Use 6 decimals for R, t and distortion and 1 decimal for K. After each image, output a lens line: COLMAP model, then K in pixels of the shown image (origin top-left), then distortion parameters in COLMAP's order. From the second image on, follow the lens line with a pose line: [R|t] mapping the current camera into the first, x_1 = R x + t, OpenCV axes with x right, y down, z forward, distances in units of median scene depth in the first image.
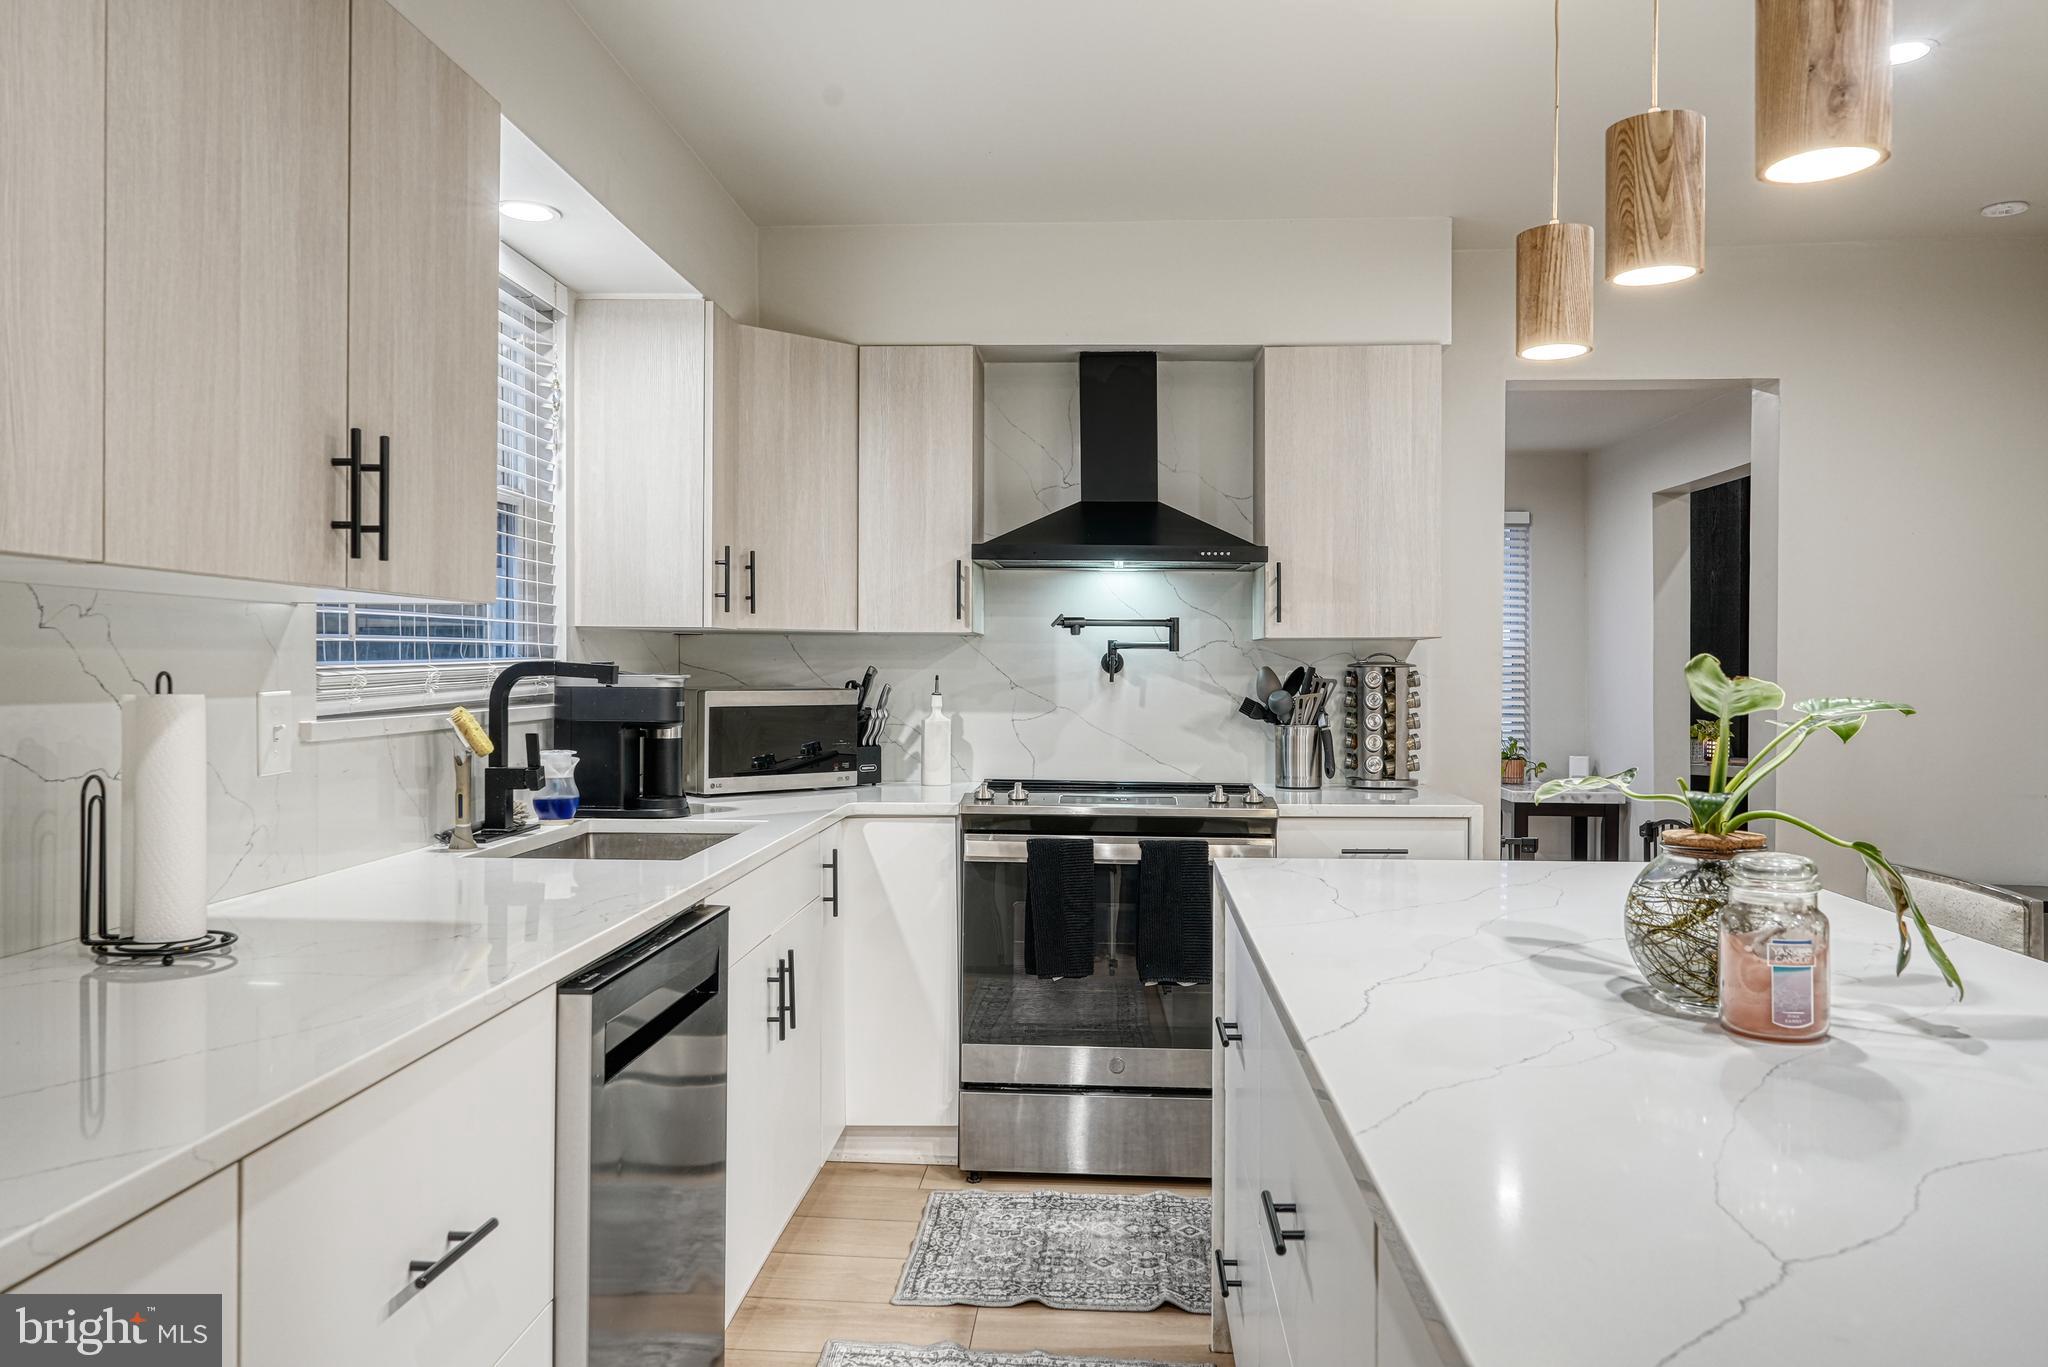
lens RADIAL K [[1446.8, 0, 1018.8], [0, 1446.8, 685.0], [0, 0, 1]] dist [-0.000333, 0.002851]
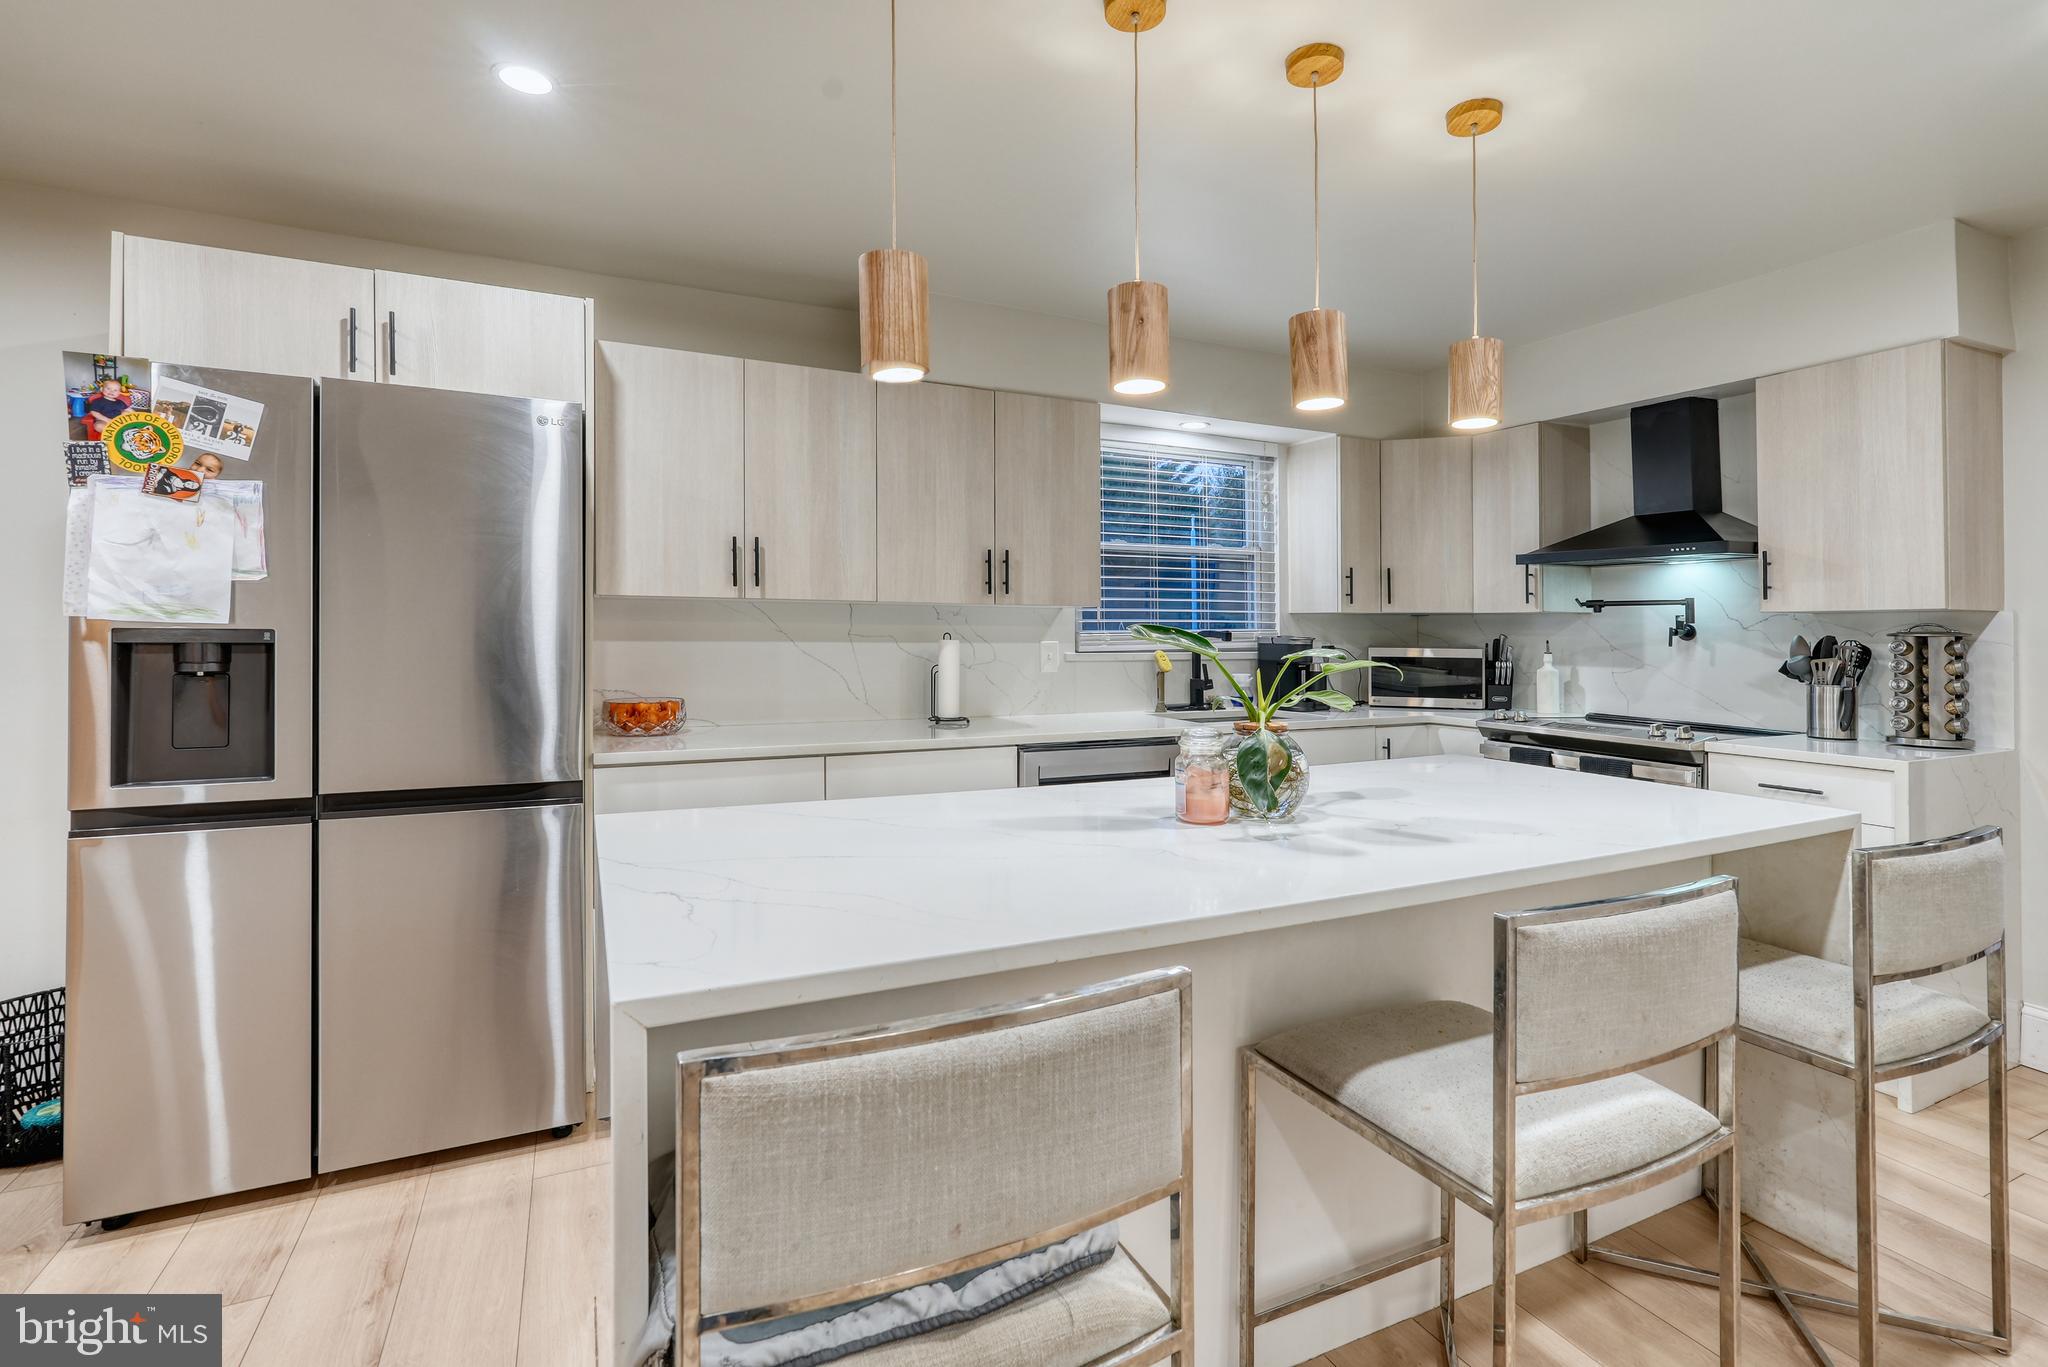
lens RADIAL K [[936.5, 0, 1030.5], [0, 936.5, 634.4], [0, 0, 1]] dist [-0.004301, 0.003440]
pose [[0.495756, 0.000538, -0.868462, 0.554110], [-0.016068, 0.999834, -0.008553, 0.003859], [0.868313, 0.018195, 0.495682, 0.064892]]
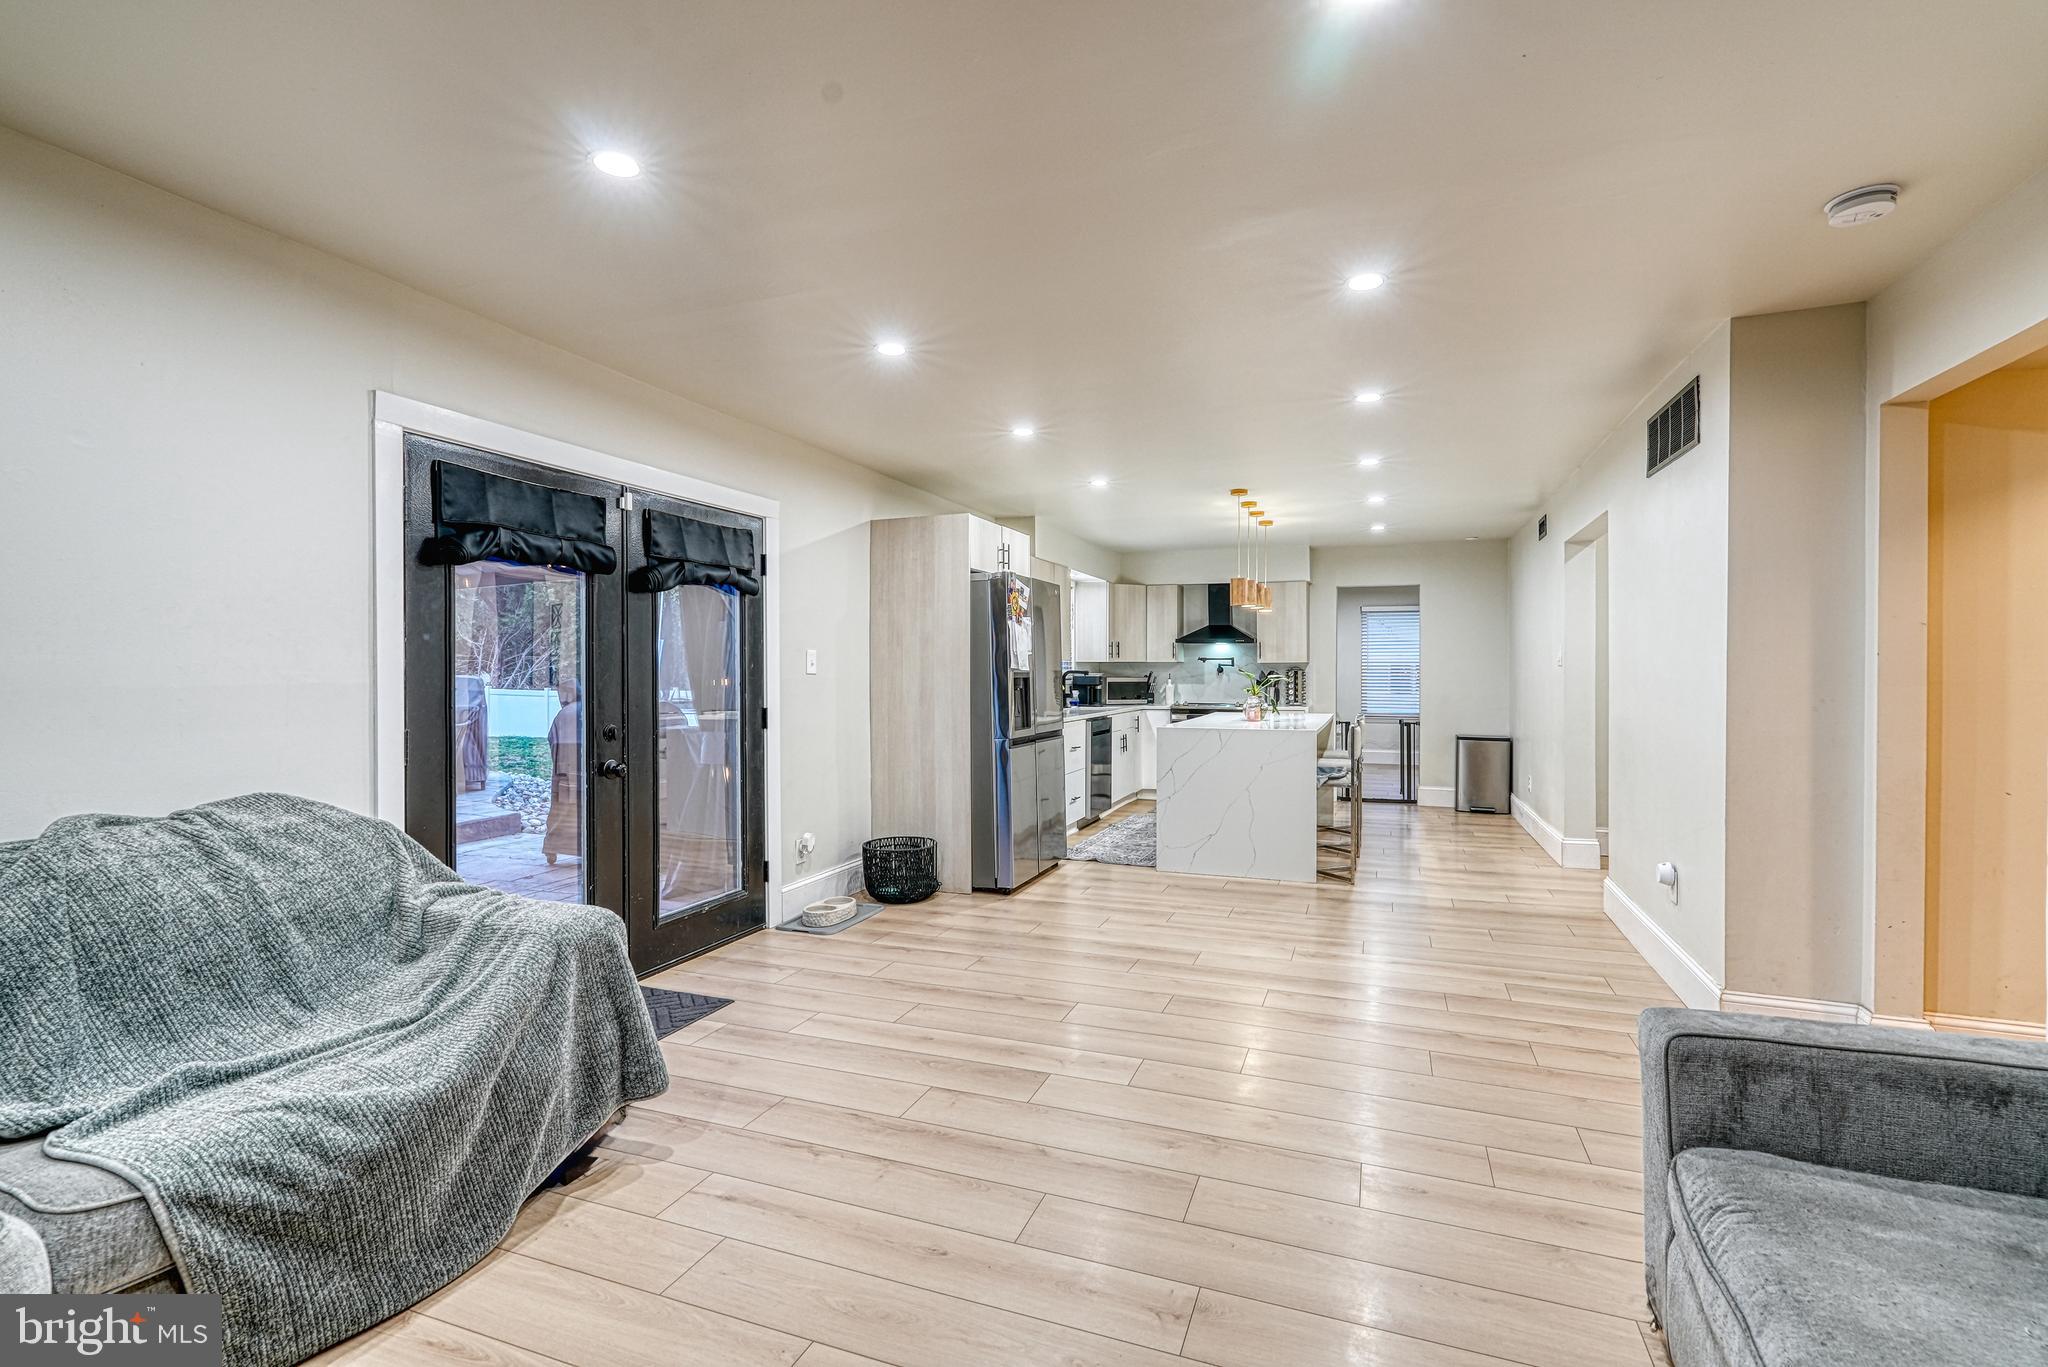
lens RADIAL K [[936.5, 0, 1025.4], [0, 936.5, 675.6], [0, 0, 1]] dist [-0.004301, 0.003440]
pose [[0.956955, -0.003233, -0.290219, 0.296243], [0.000226, 0.999946, -0.010397, 0.023639], [0.290237, 0.009884, 0.956904, -1.431678]]
